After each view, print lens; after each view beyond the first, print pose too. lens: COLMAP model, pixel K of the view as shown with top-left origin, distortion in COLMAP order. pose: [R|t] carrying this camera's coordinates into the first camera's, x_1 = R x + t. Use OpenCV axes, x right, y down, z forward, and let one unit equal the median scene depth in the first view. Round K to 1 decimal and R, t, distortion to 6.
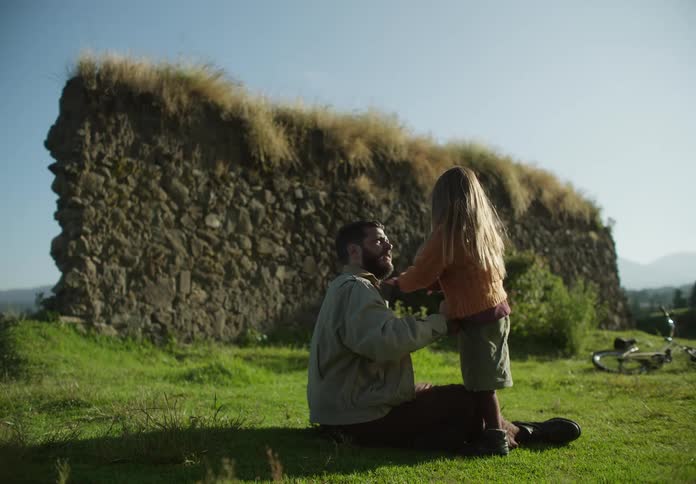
lens RADIAL K [[692.0, 0, 348.0], [0, 692.0, 242.0], [0, 0, 1]] dist [-0.089276, 0.038577]
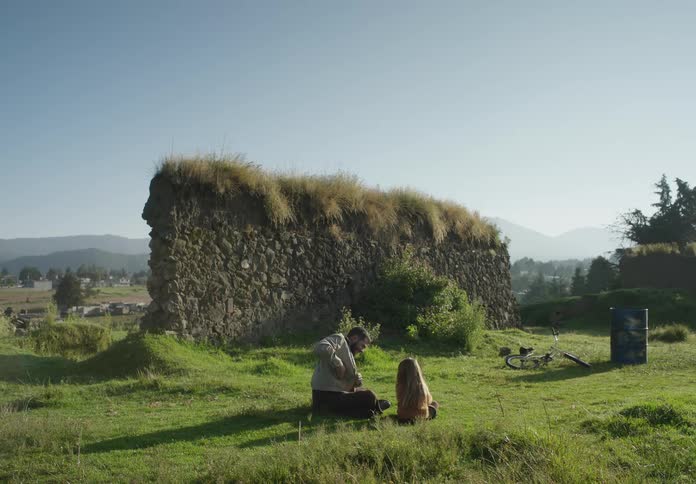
lens RADIAL K [[692.0, 0, 348.0], [0, 692.0, 242.0], [0, 0, 1]] dist [-0.089276, 0.038577]
pose [[0.992223, 0.033327, 0.119926, -0.148519], [-0.039804, 0.997852, 0.052025, -0.163539], [-0.117935, -0.056394, 0.991419, -0.538316]]
